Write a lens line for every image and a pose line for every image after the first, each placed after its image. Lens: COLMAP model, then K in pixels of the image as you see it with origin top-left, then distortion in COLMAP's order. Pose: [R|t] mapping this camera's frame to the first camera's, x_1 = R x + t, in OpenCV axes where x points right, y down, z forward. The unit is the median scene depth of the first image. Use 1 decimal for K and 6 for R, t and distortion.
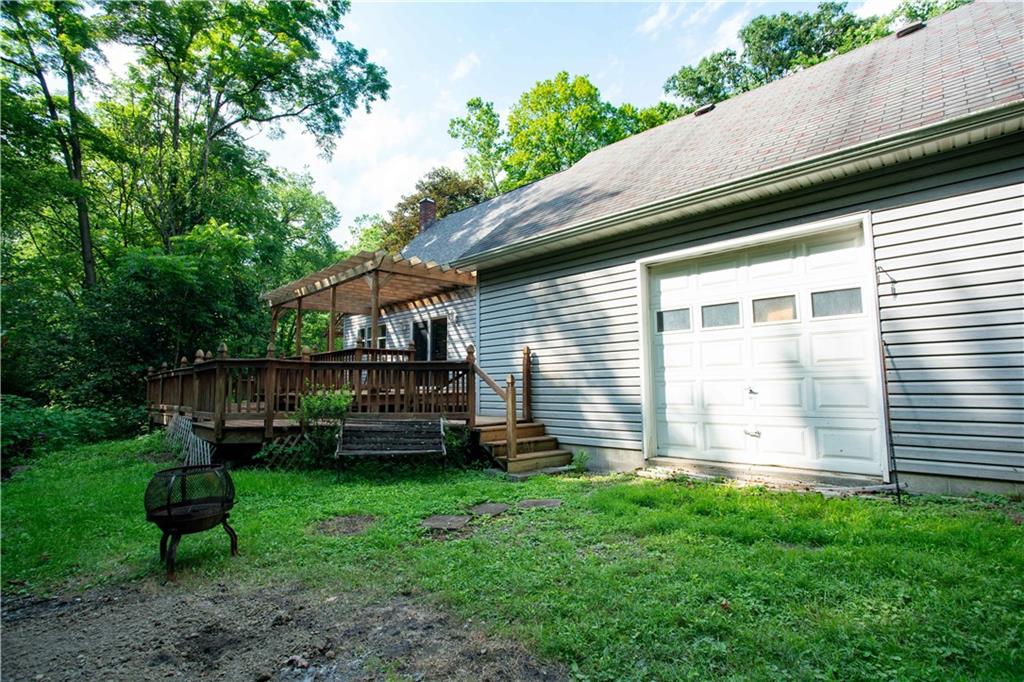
lens RADIAL K [[495.8, 0, 519.7], [0, 495.8, 341.7], [0, 0, 1]] dist [-0.091290, 0.038572]
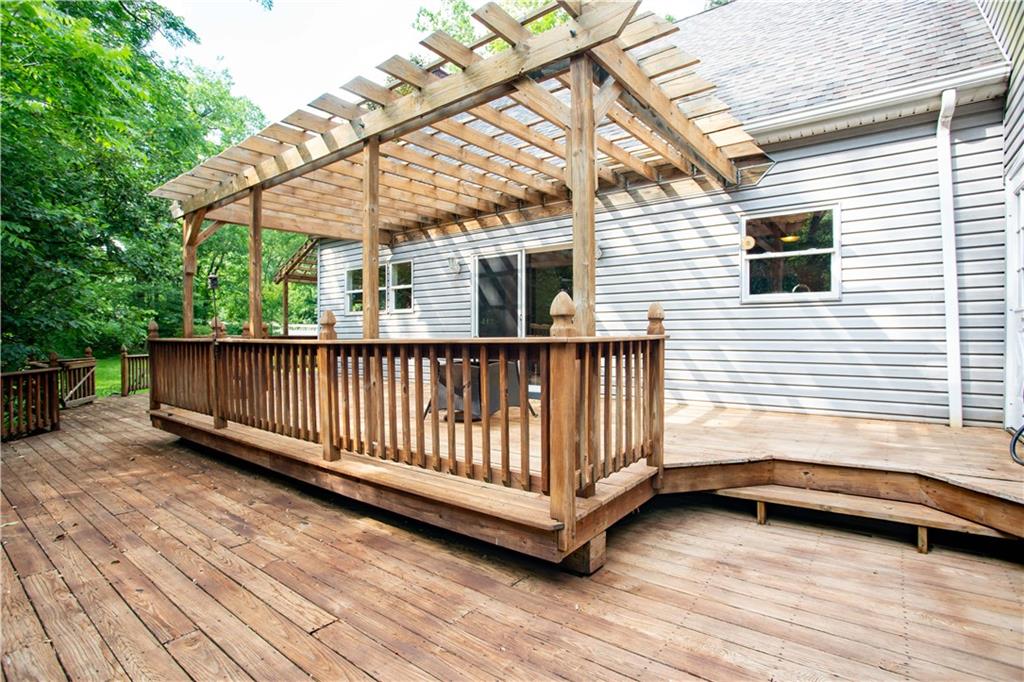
lens RADIAL K [[495.8, 0, 519.7], [0, 495.8, 341.7], [0, 0, 1]] dist [-0.091290, 0.038572]
pose [[0.989847, 0.001385, 0.142133, -0.252851], [-0.015285, 0.995191, 0.096754, -0.003706], [-0.141315, -0.097944, 0.985108, 0.485392]]
